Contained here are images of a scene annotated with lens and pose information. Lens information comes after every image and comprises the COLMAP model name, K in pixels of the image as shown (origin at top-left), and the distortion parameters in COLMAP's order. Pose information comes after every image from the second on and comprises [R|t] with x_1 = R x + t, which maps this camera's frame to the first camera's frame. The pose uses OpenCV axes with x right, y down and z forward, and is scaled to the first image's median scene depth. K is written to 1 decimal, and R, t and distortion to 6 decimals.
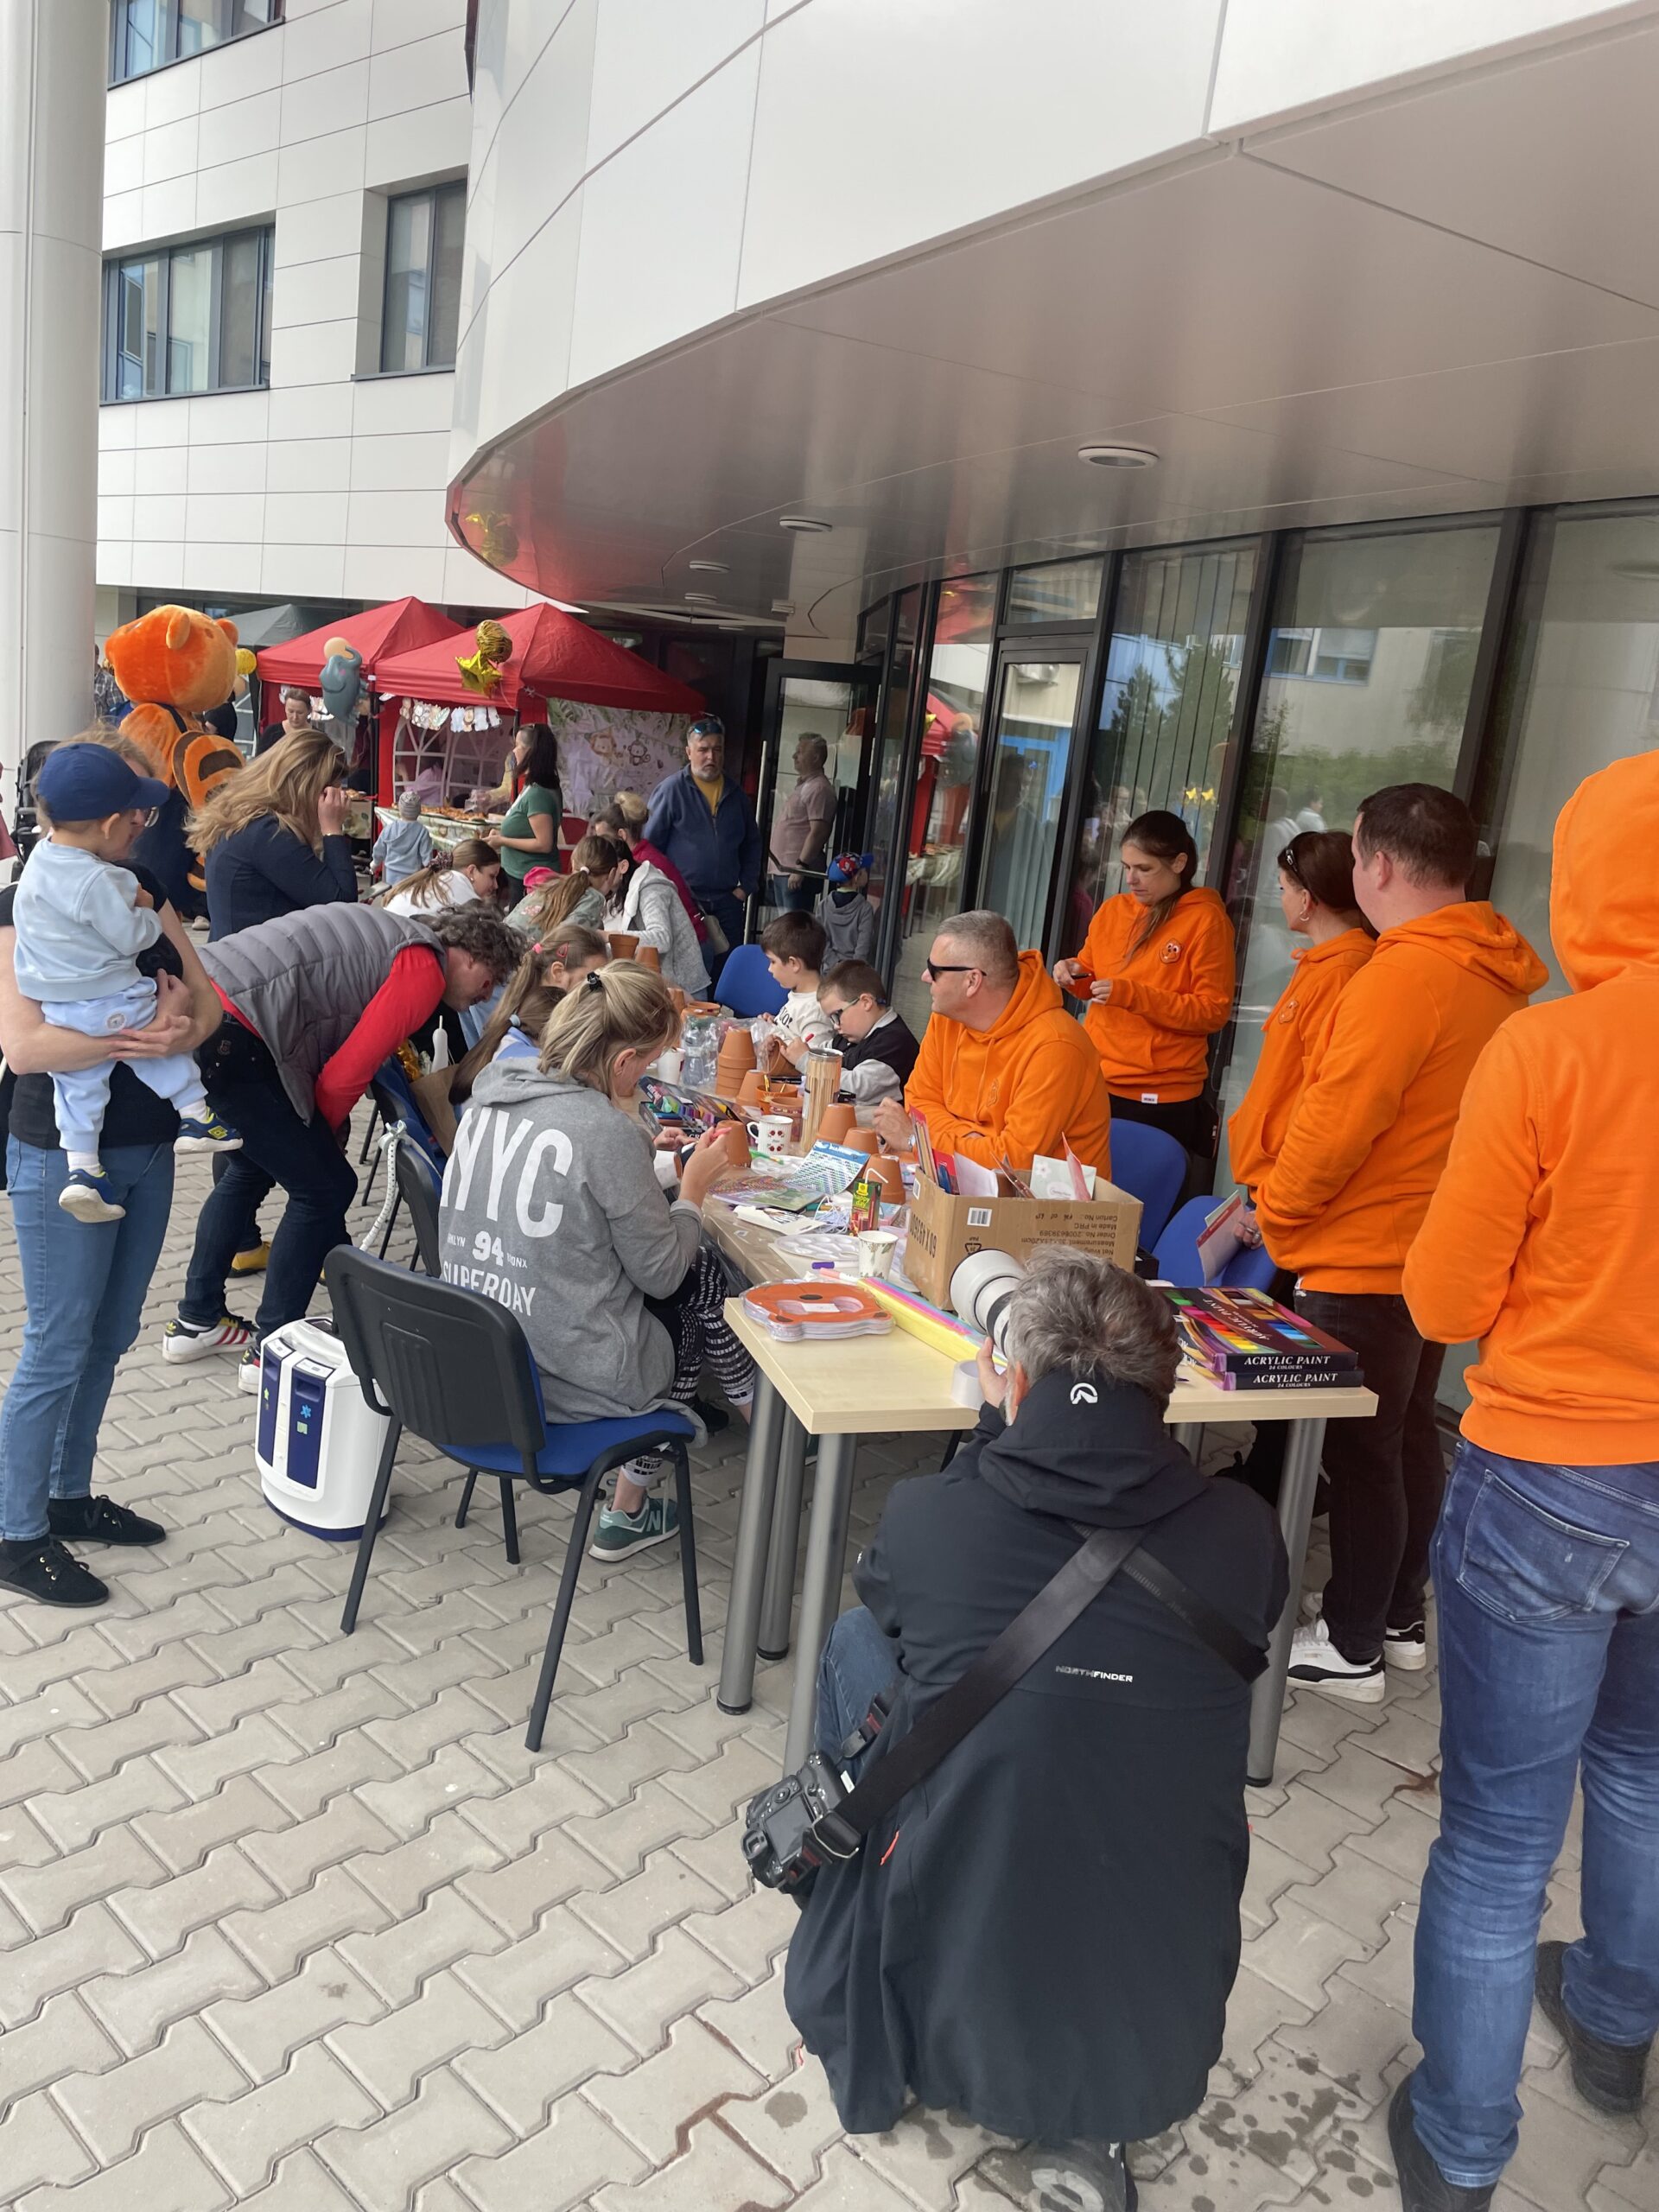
lens RADIAL K [[1651.1, 0, 883.3], [0, 1651.1, 1104.2], [0, 0, 1]] dist [0.094035, -0.117409]
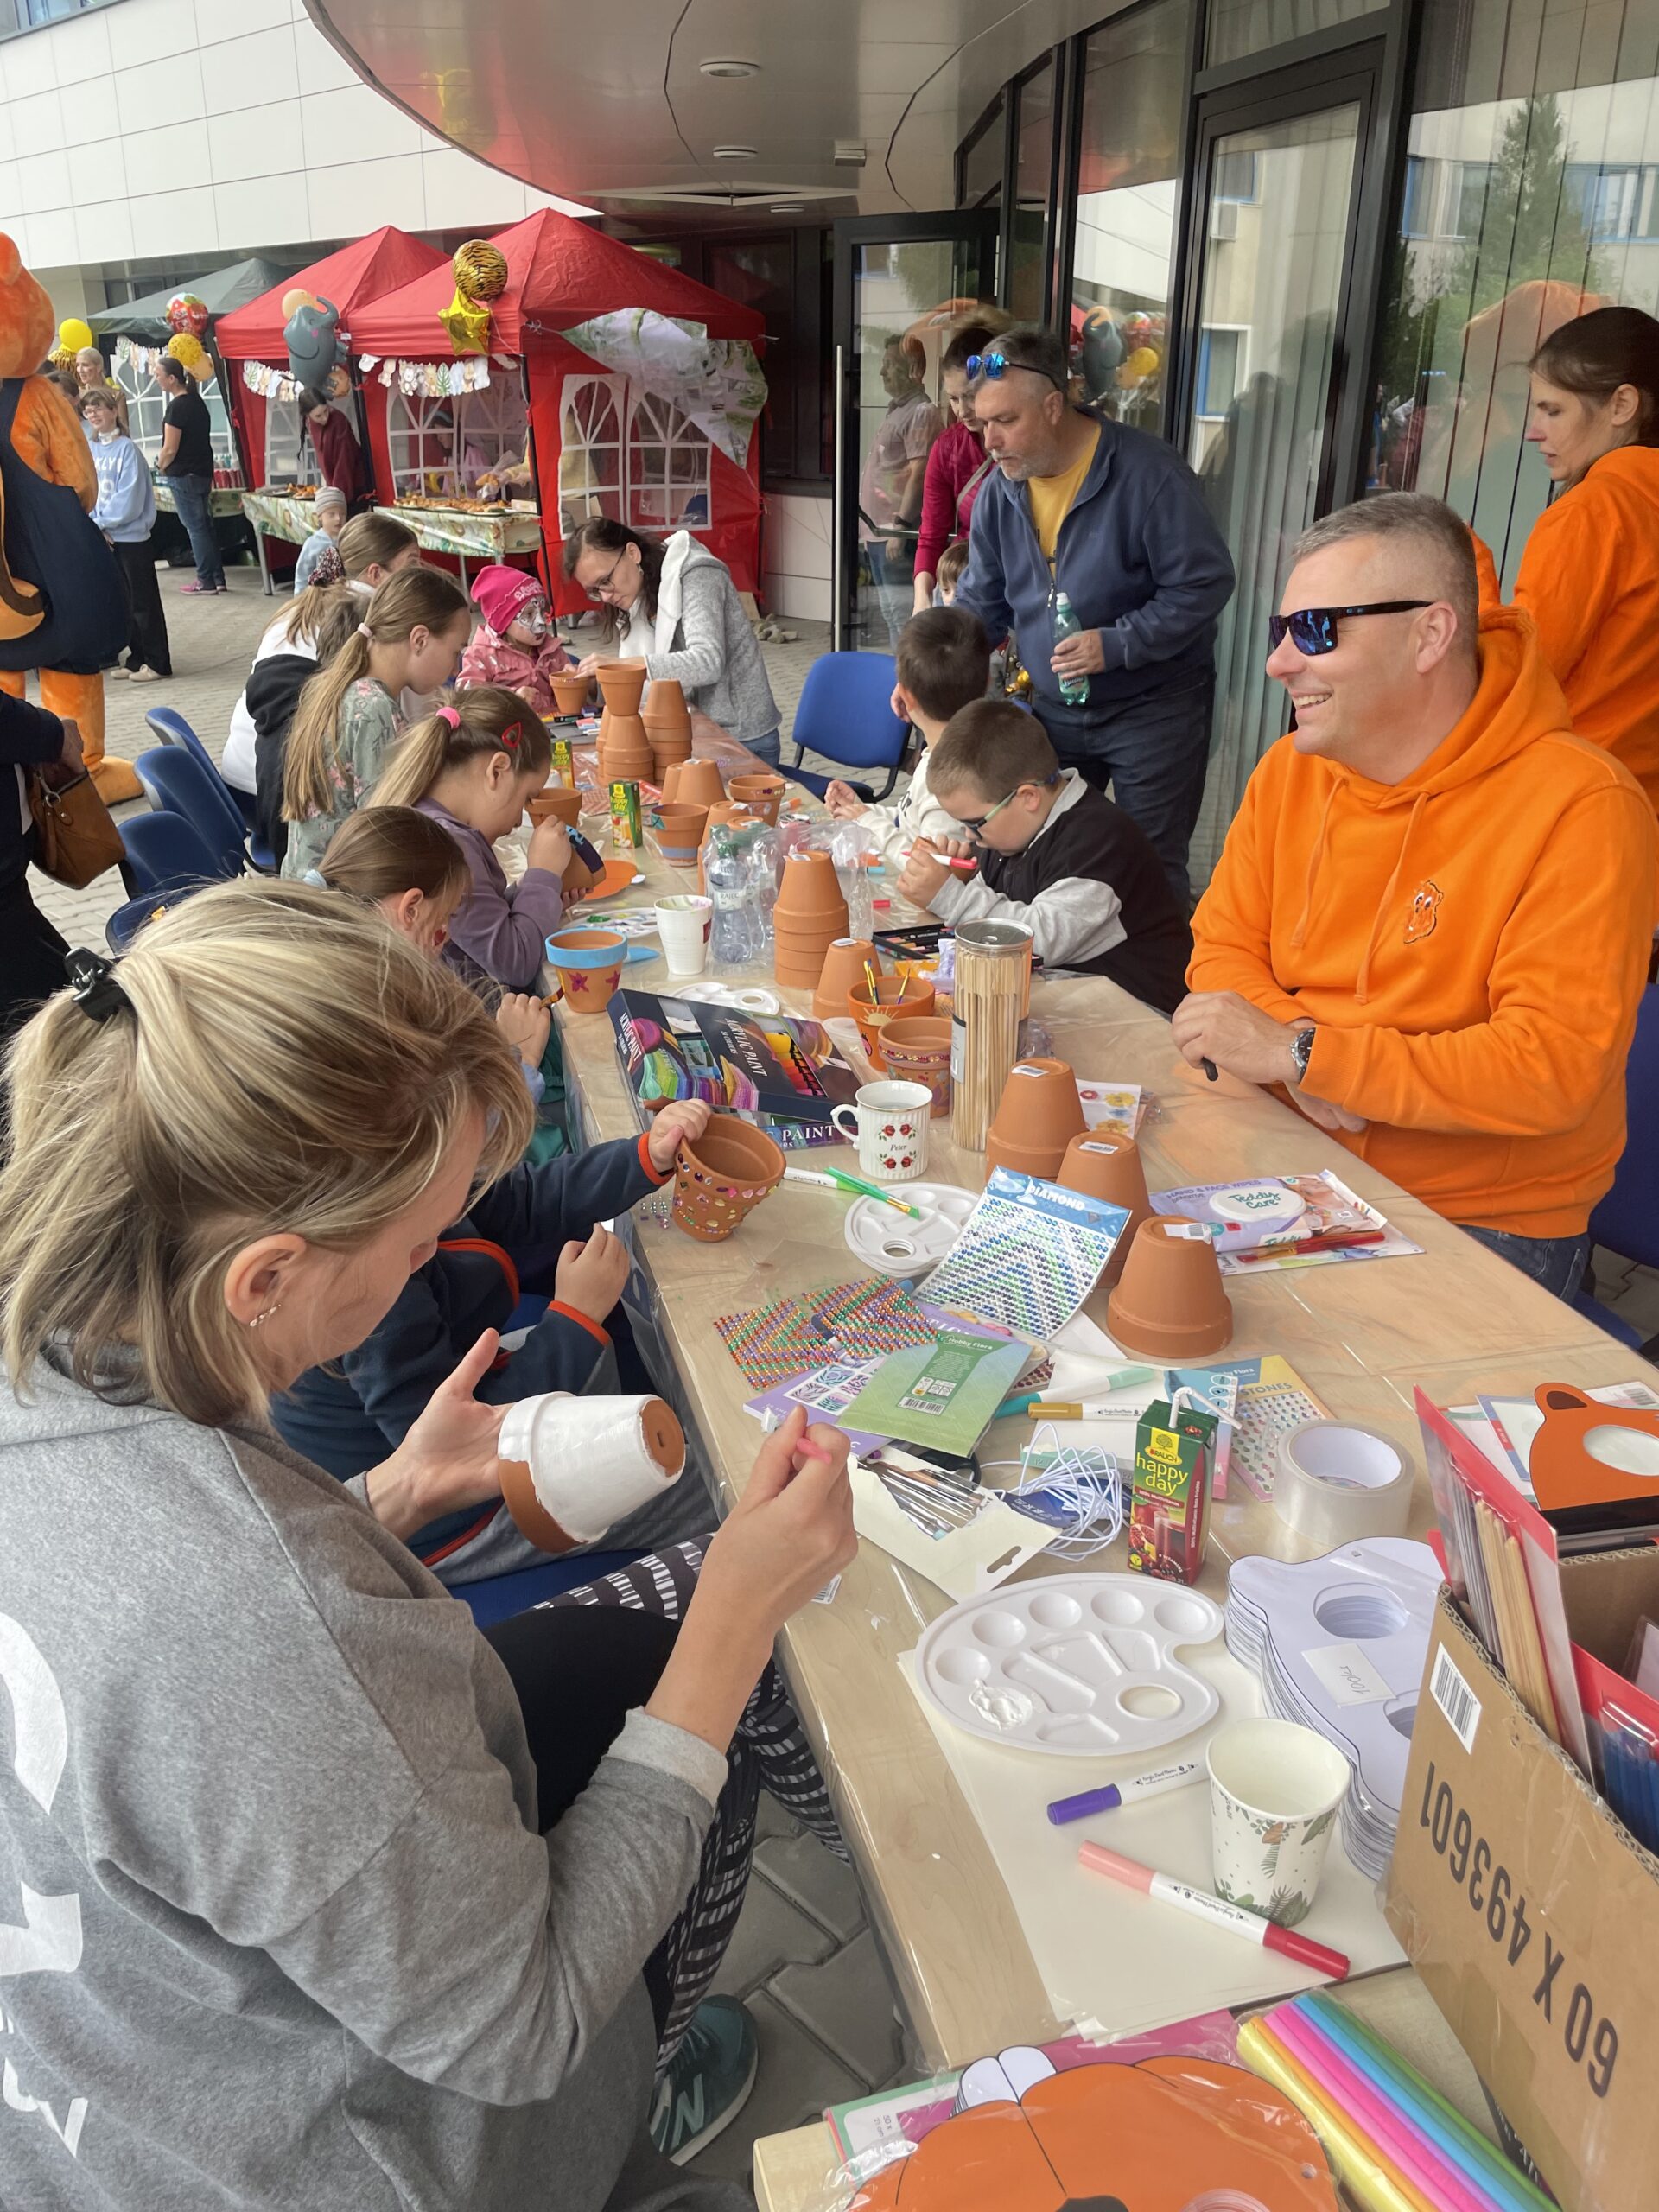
lens RADIAL K [[1732.7, 0, 829.3], [0, 1732.7, 1156.0], [0, 0, 1]] dist [0.009269, -0.014044]
pose [[0.991174, -0.064029, -0.116076, -0.008296], [0.086149, 0.976628, 0.196915, -0.019638], [0.100755, -0.205177, 0.973525, 0.153154]]
